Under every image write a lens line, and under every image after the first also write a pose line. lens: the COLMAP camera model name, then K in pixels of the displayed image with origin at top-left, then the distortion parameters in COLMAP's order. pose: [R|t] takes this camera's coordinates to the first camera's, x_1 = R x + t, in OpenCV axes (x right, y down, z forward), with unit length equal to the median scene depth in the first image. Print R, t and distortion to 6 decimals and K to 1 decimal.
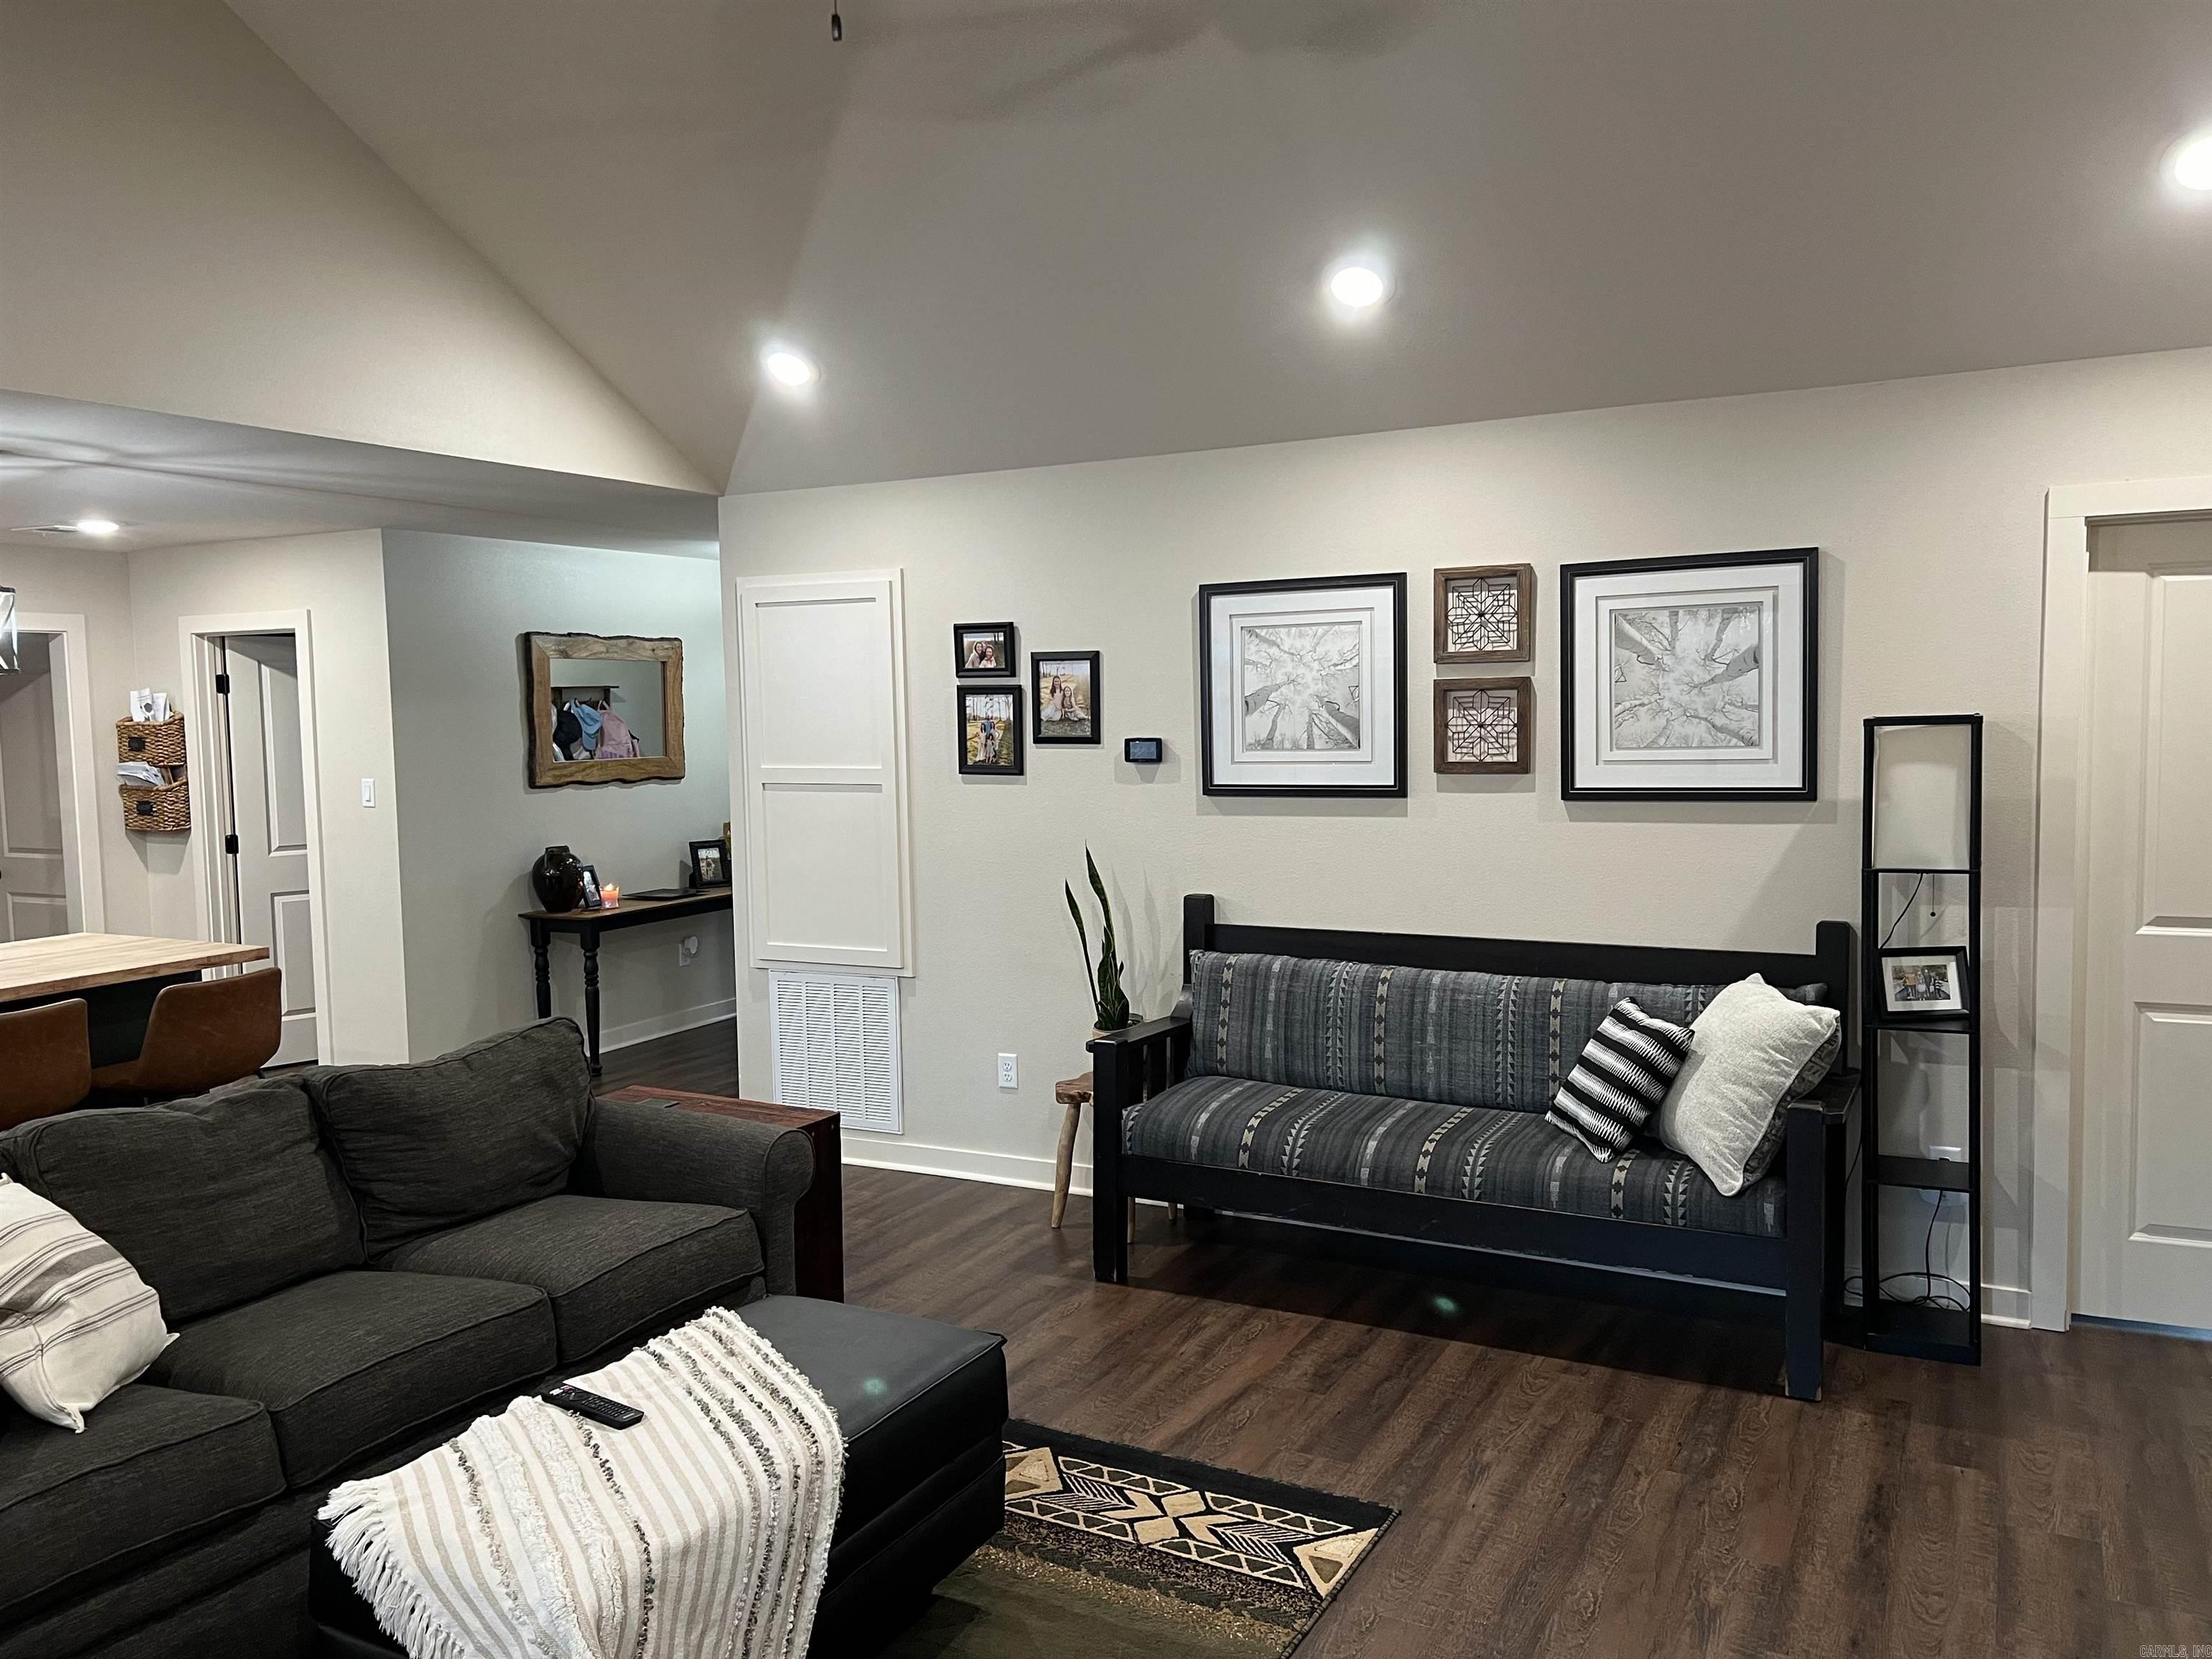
lens RADIAL K [[1637.5, 0, 1106.0], [0, 1637.5, 829.5], [0, 0, 1]] dist [0.071687, -0.071859]
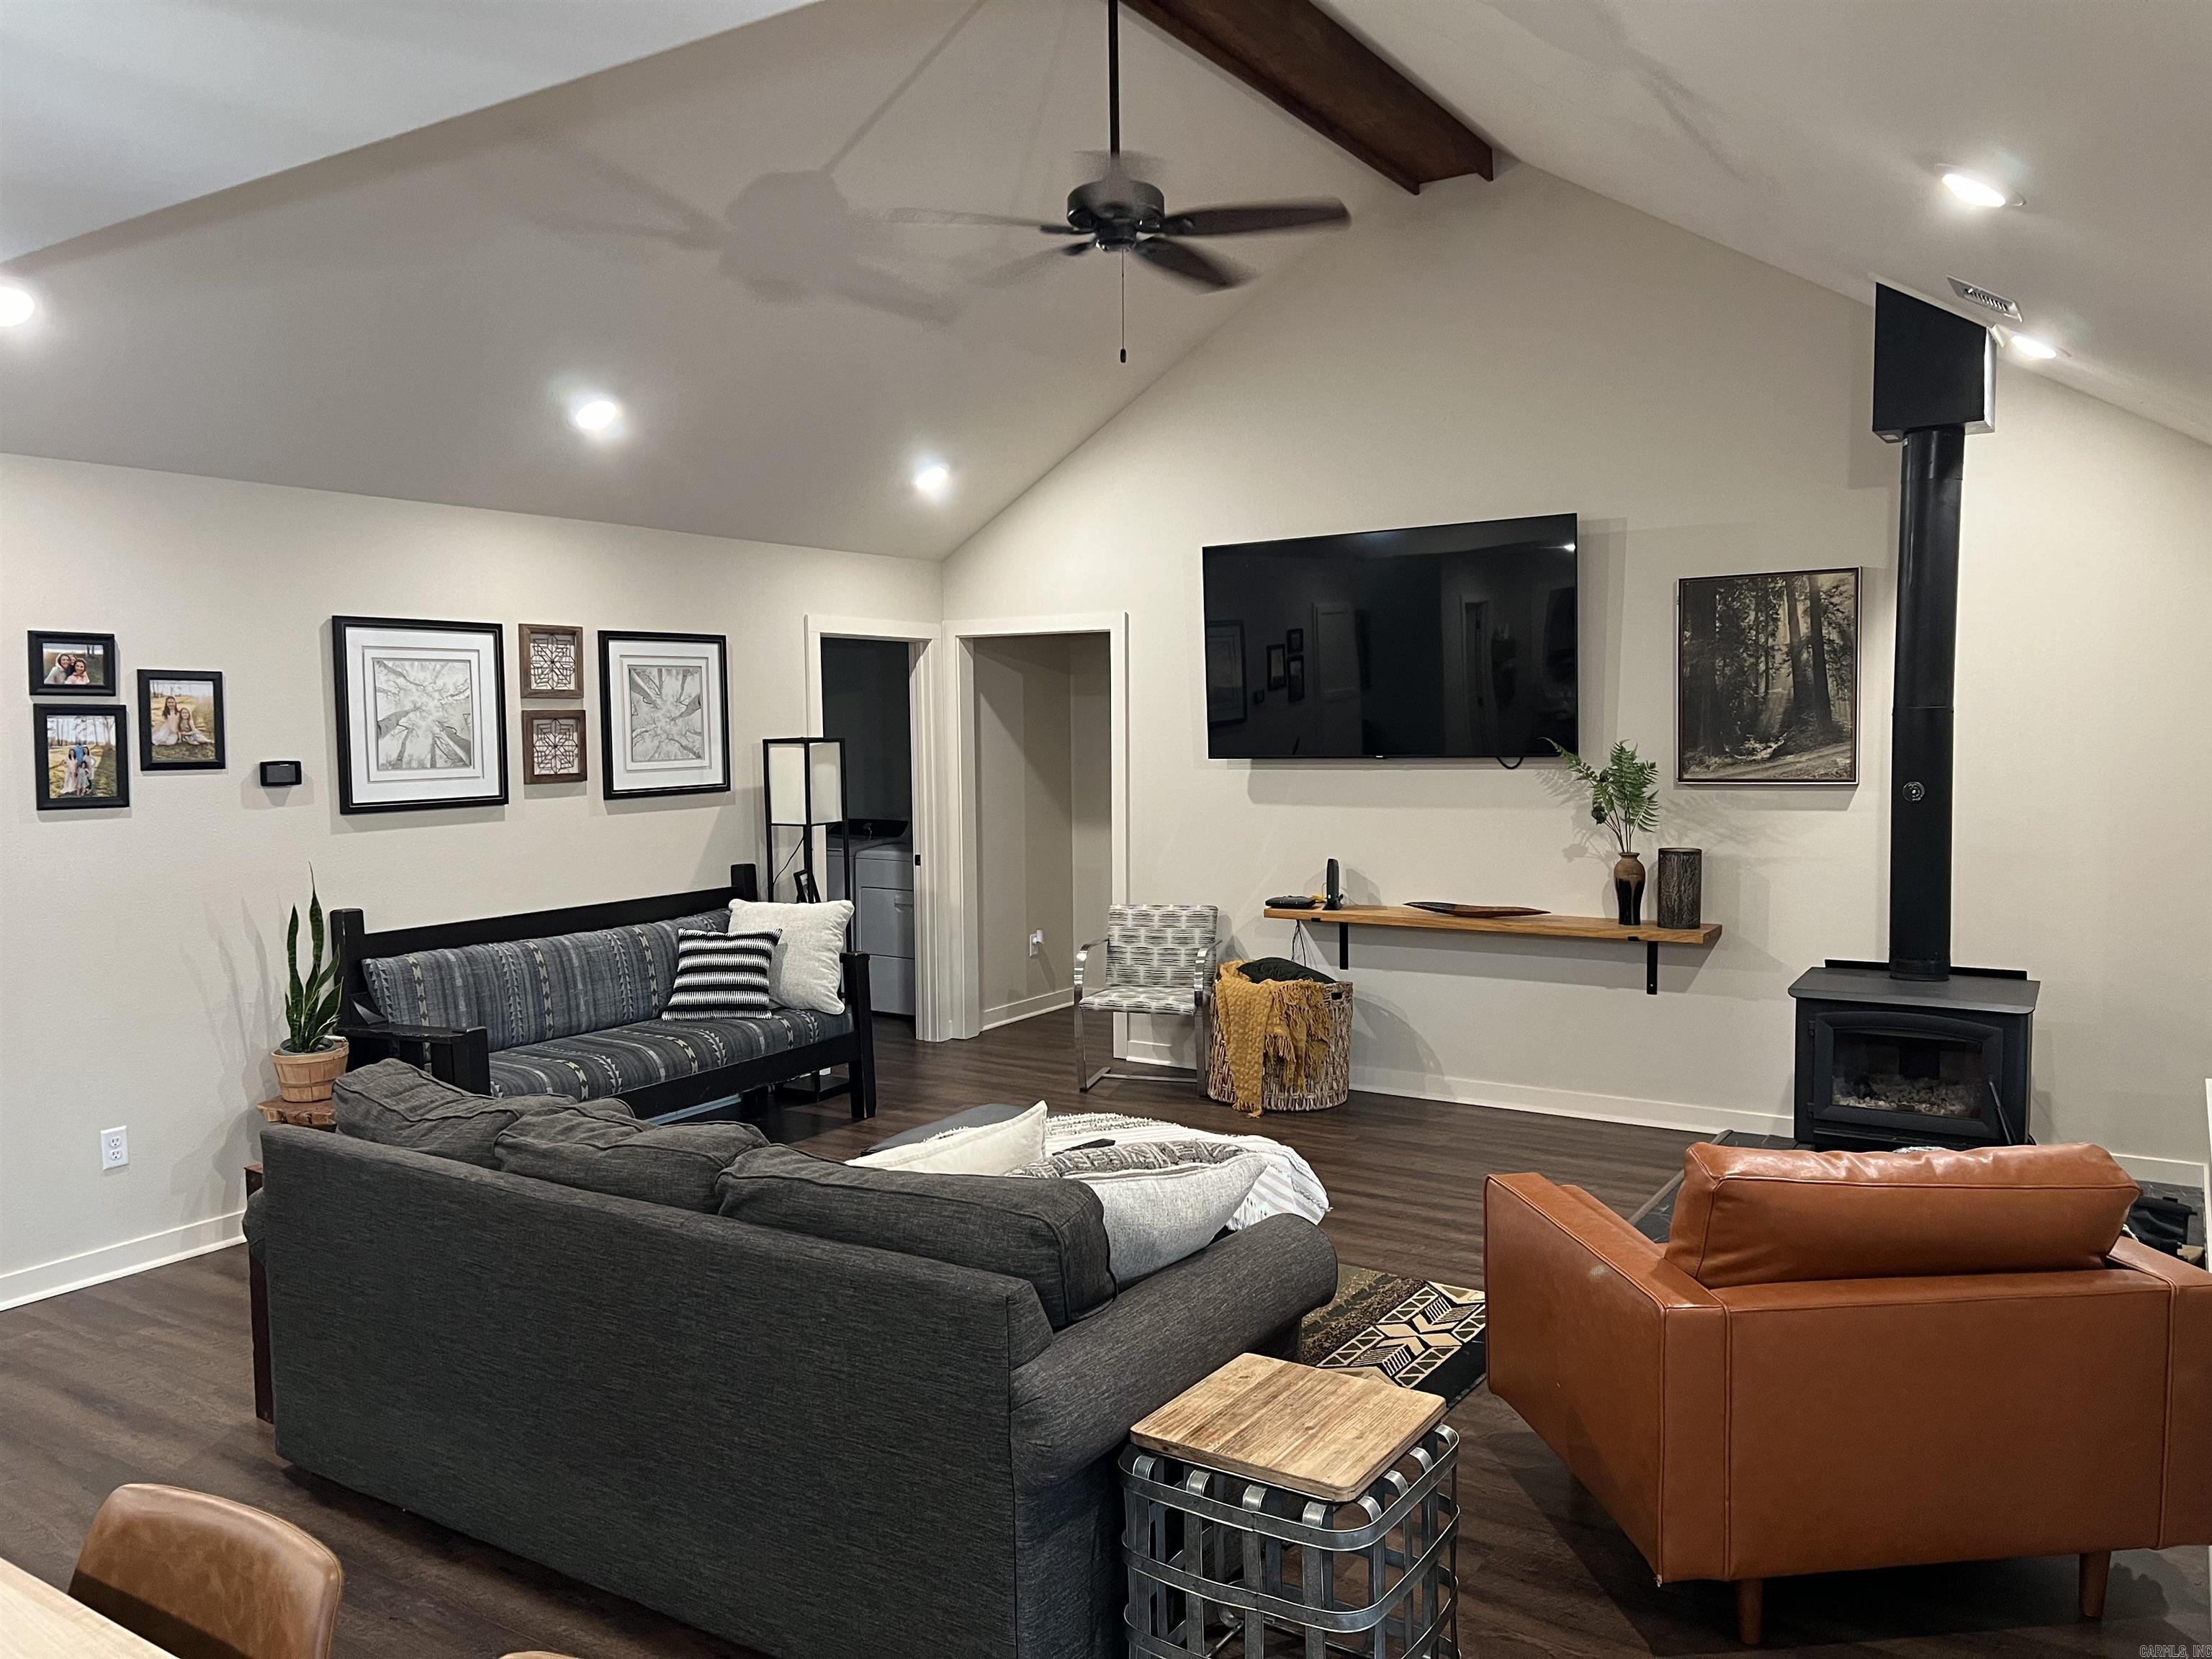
lens RADIAL K [[1637.5, 0, 1106.0], [0, 1637.5, 829.5], [0, 0, 1]] dist [0.071687, -0.071859]
pose [[0.077248, -0.052693, 0.995618, -0.989265], [0.081862, 0.995566, 0.046339, -0.020923], [-0.993645, 0.077924, 0.081219, 0.436116]]
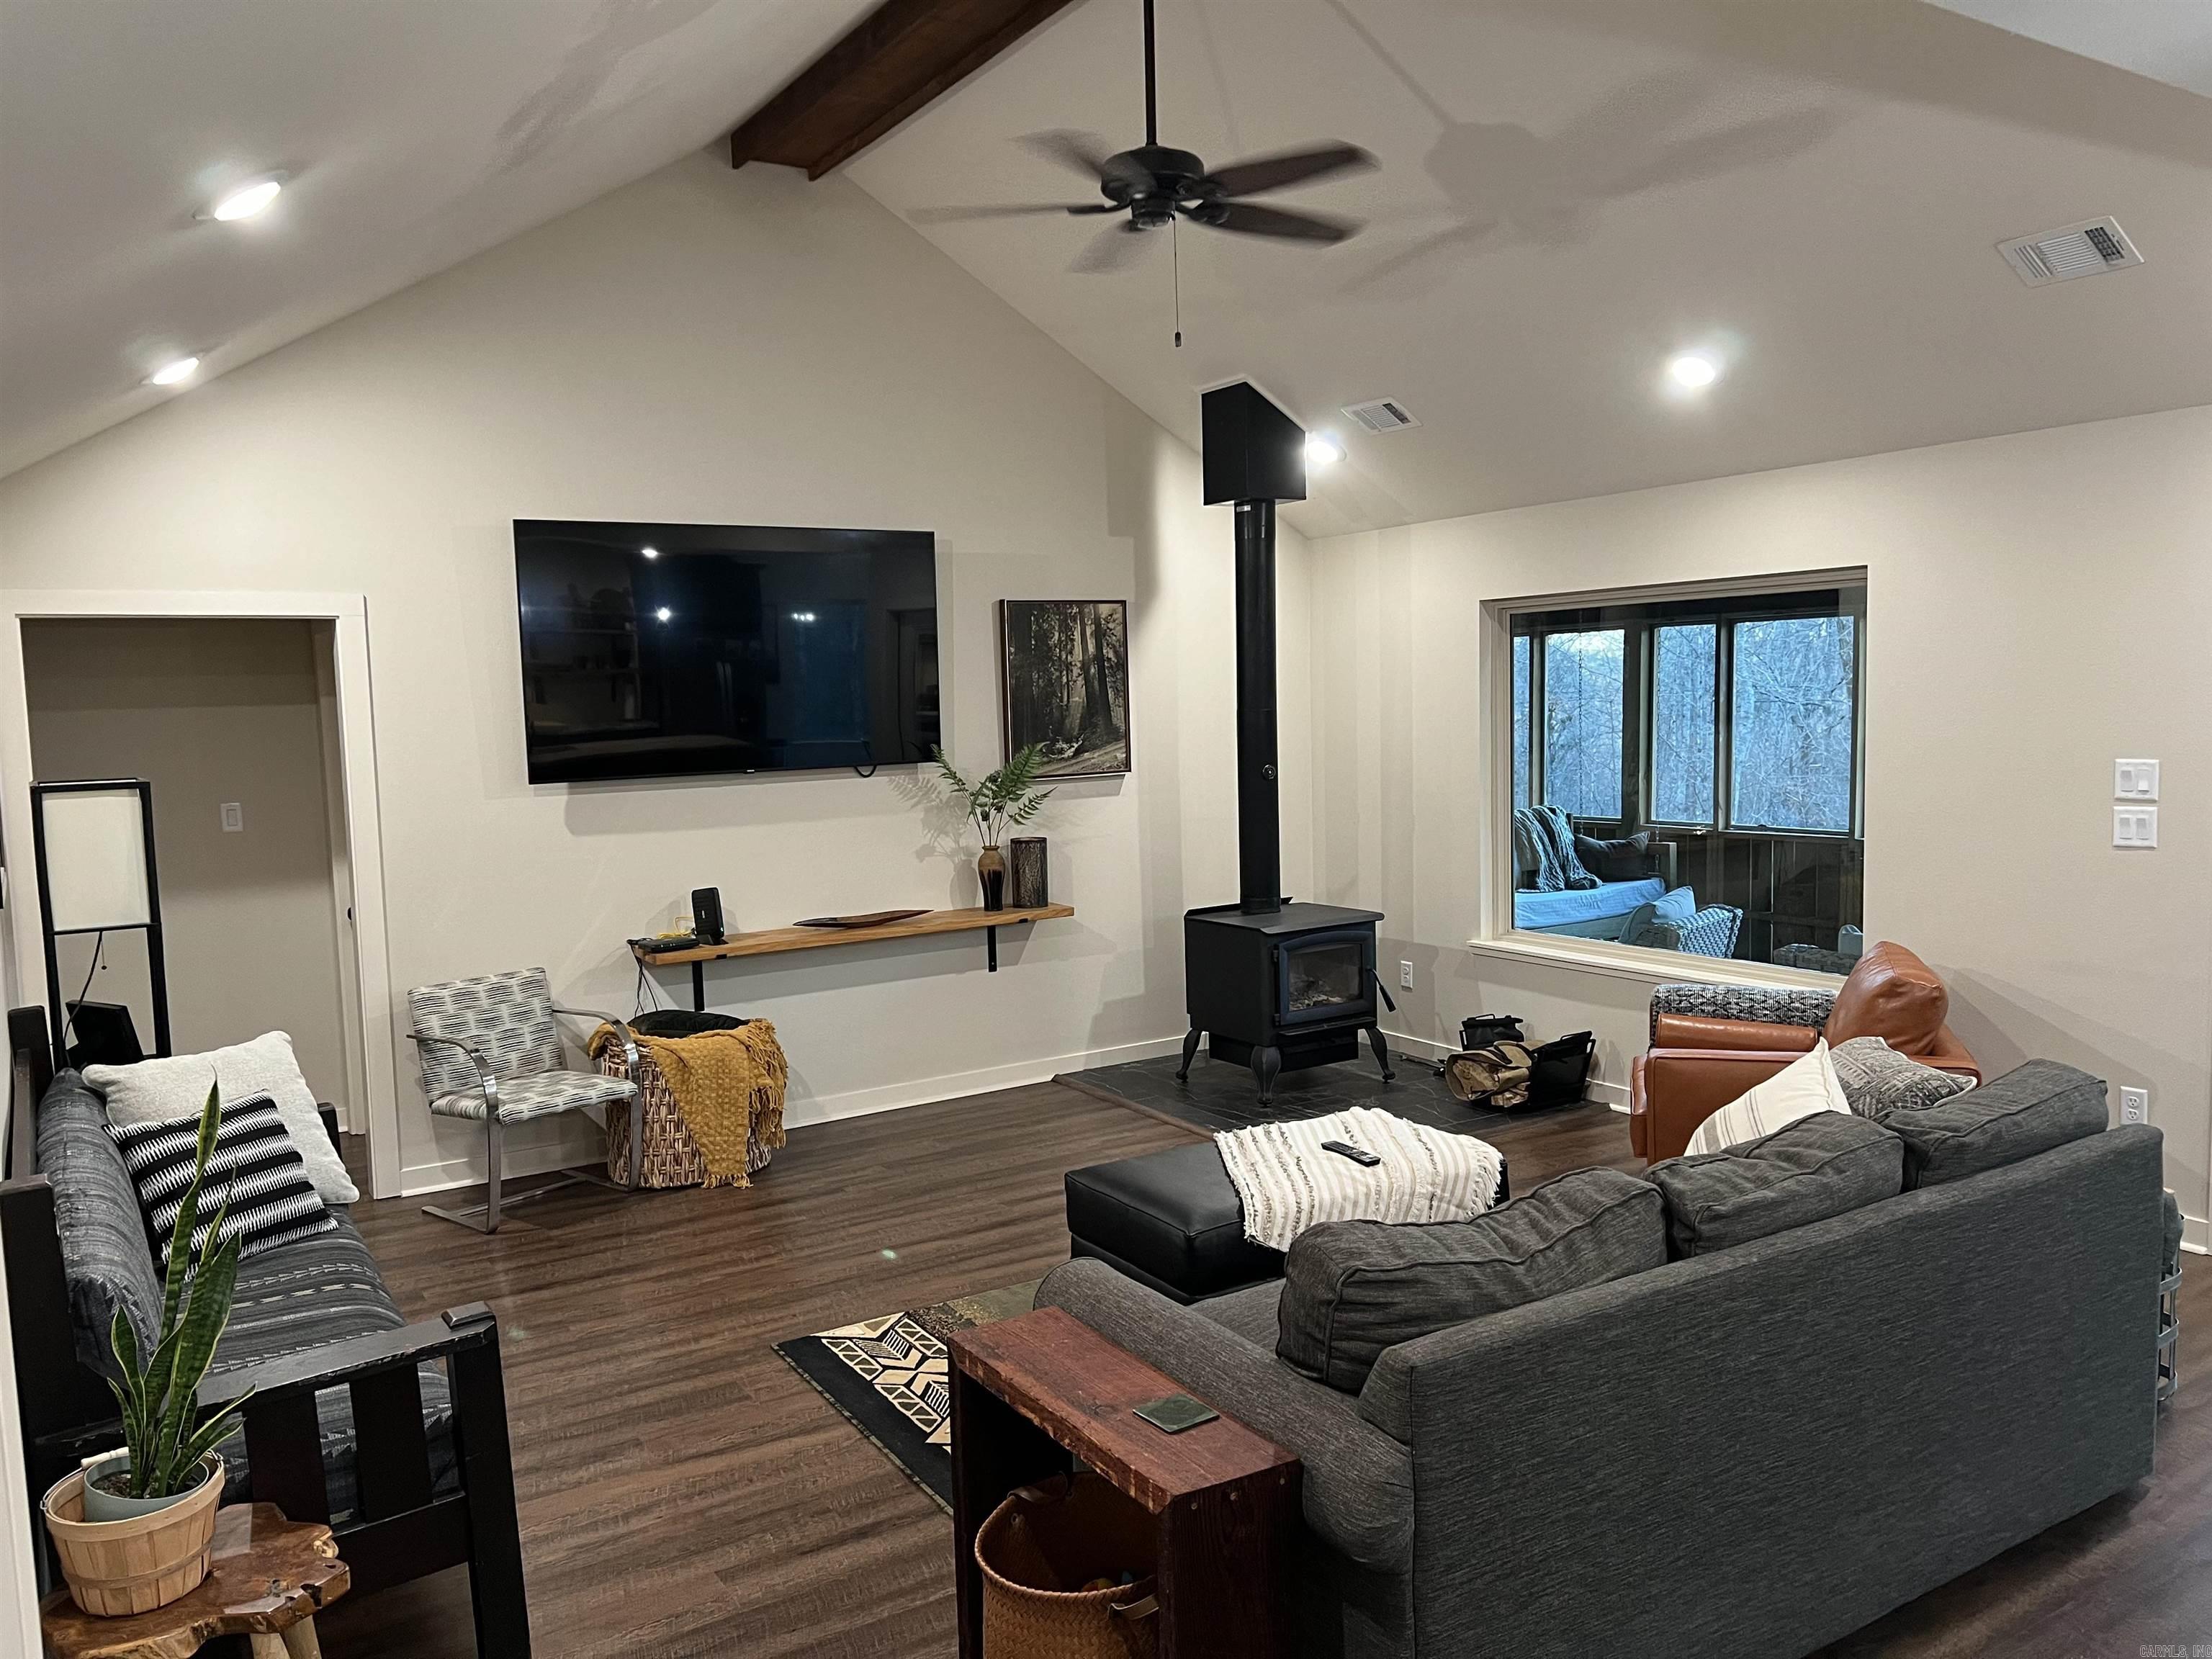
lens RADIAL K [[1635.3, 0, 1095.7], [0, 1635.3, 837.2], [0, 0, 1]] dist [0.127398, -0.002547]
pose [[-0.868665, 0.001999, 0.495396, -0.467325], [0.080361, 0.987316, 0.136927, -0.101558], [-0.488839, 0.158754, -0.857807, 1.281856]]
